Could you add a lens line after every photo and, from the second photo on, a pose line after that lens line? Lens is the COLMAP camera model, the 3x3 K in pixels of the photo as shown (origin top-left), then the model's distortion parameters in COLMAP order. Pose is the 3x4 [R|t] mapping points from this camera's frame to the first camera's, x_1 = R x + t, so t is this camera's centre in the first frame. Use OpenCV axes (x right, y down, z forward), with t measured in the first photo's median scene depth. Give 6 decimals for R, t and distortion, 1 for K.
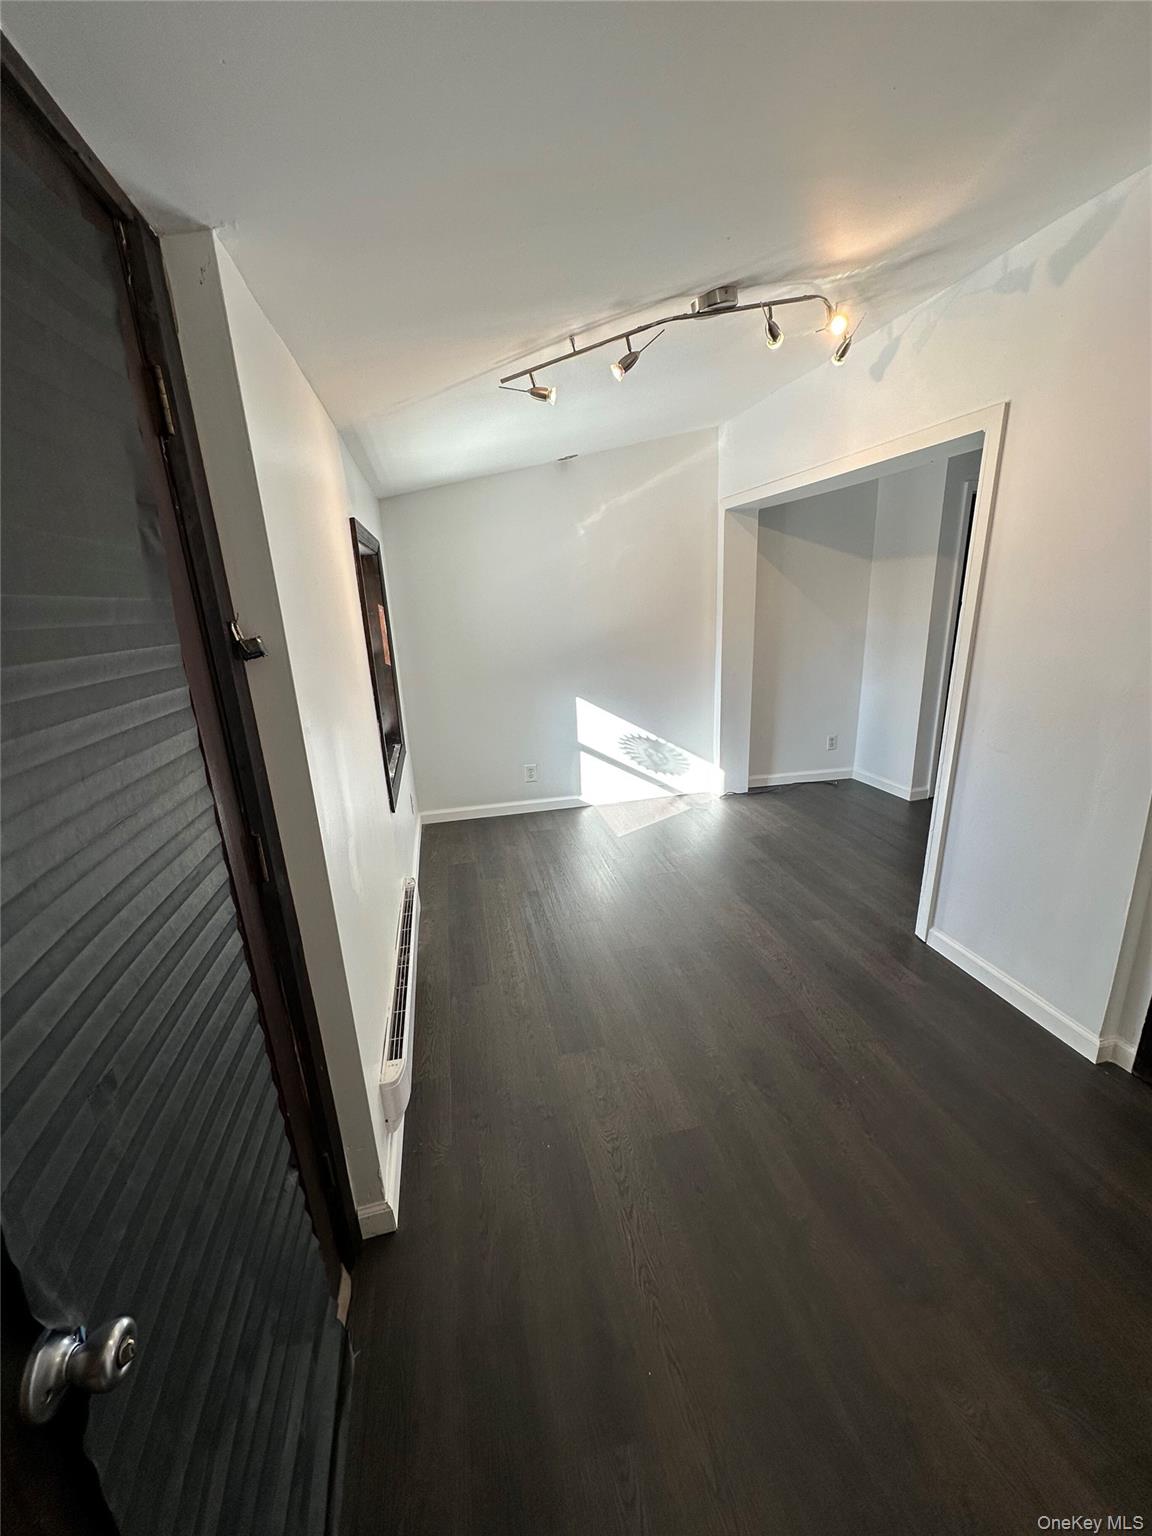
lens RADIAL K [[614.2, 0, 583.2], [0, 614.2, 767.7], [0, 0, 1]] dist [0.002535, -0.000420]
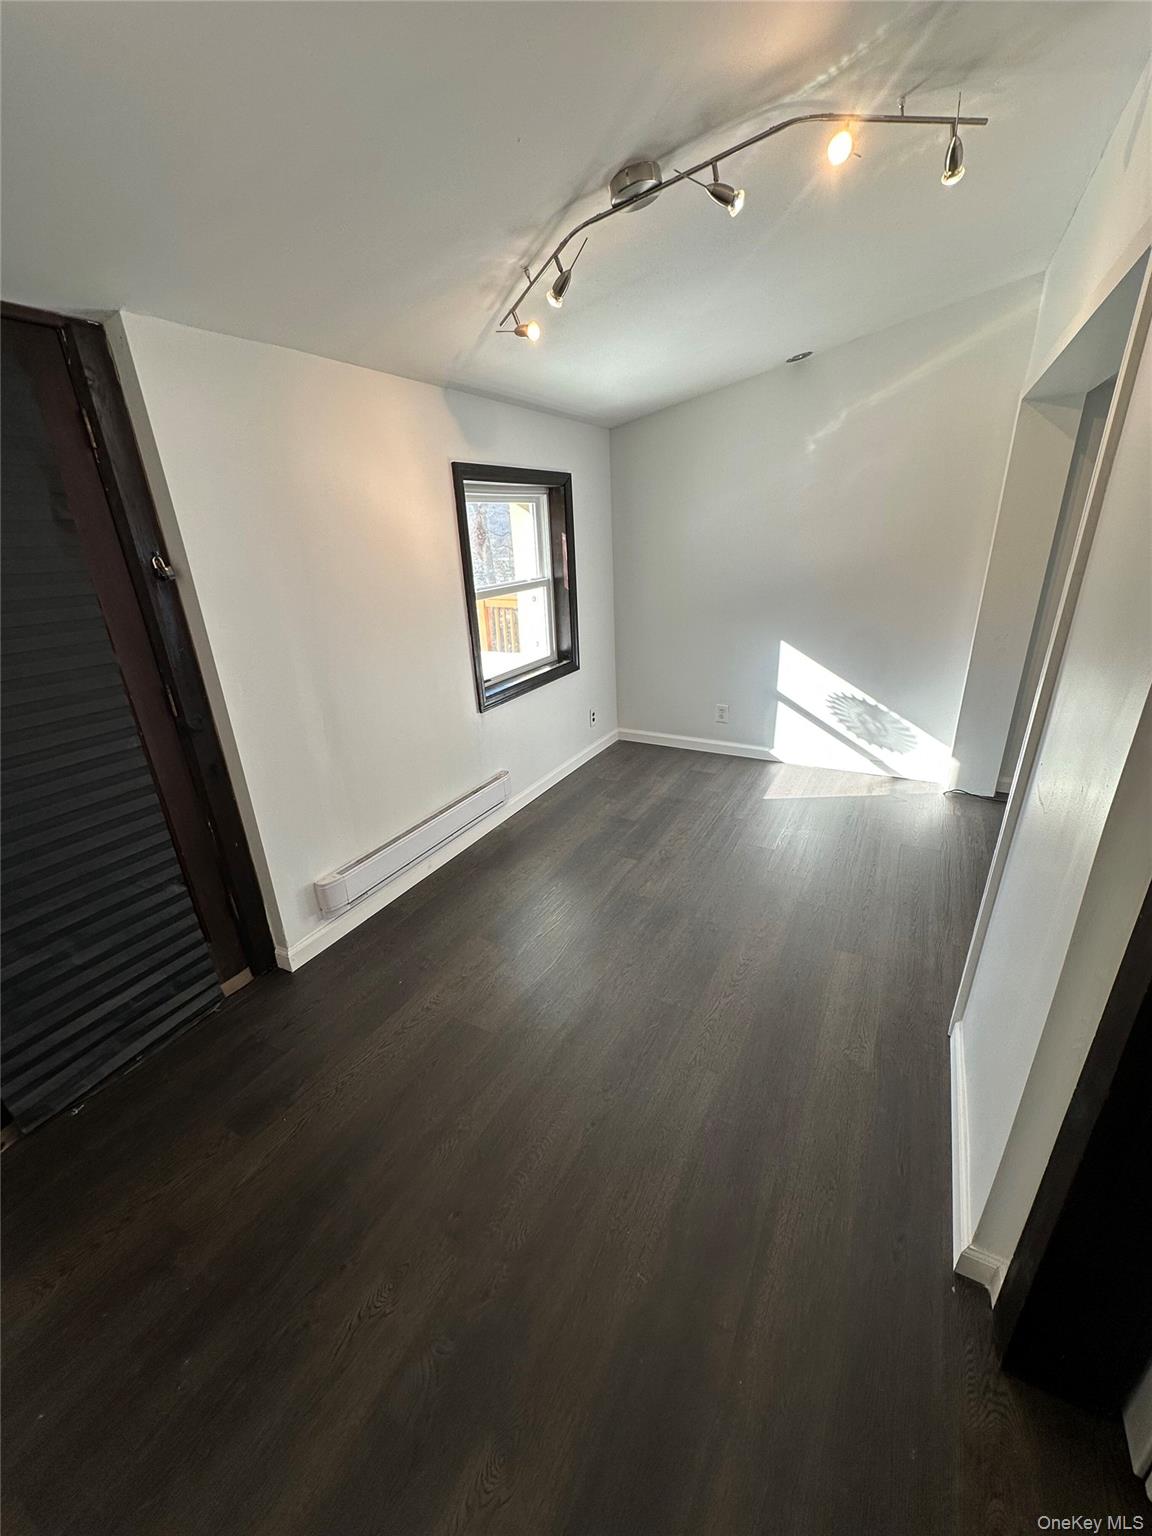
lens RADIAL K [[614.2, 0, 581.1], [0, 614.2, 770.8], [0, 0, 1]] dist [0.002535, -0.000420]
pose [[0.750322, 0.256934, -0.609099, 0.352087], [-0.175726, 0.965750, 0.190911, -0.048558], [0.637289, -0.036210, 0.769774, 0.104611]]
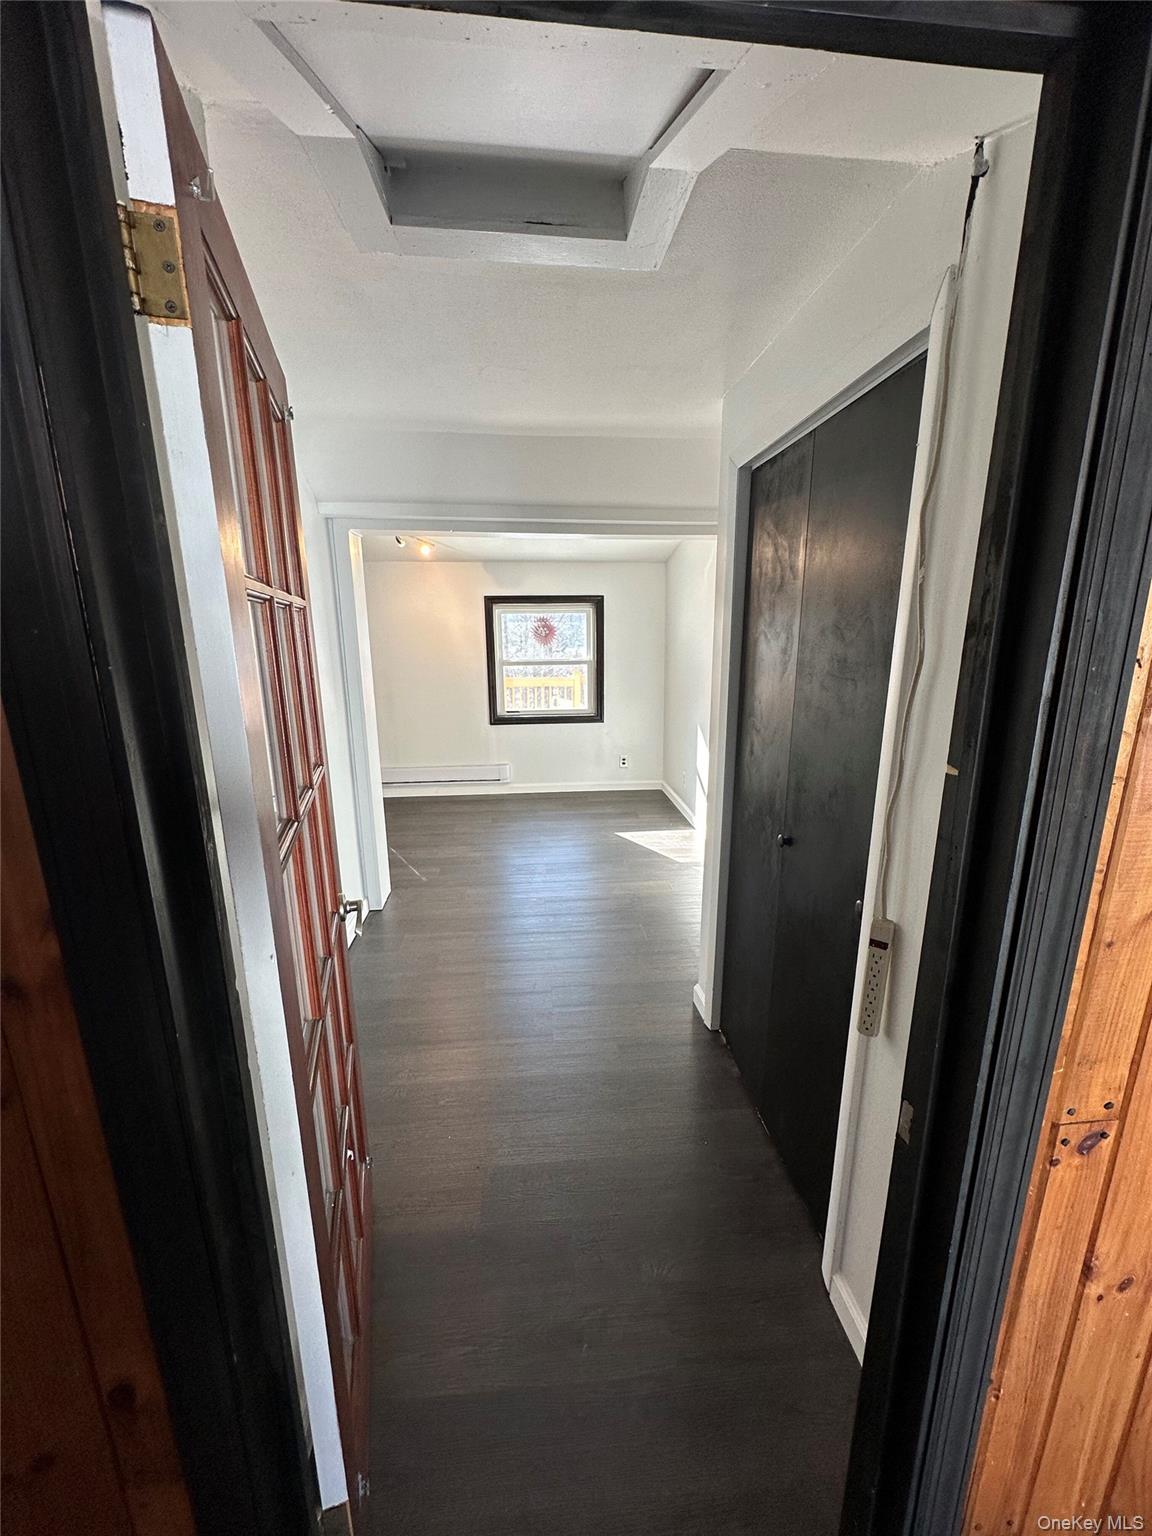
lens RADIAL K [[614.2, 0, 578.1], [0, 614.2, 771.9], [0, 0, 1]] dist [0.002535, -0.000420]
pose [[-0.134177, 0.271114, -0.953149, 1.046460], [-0.262436, 0.917782, 0.297998, -0.299651], [0.955575, 0.290126, -0.051995, 0.853745]]
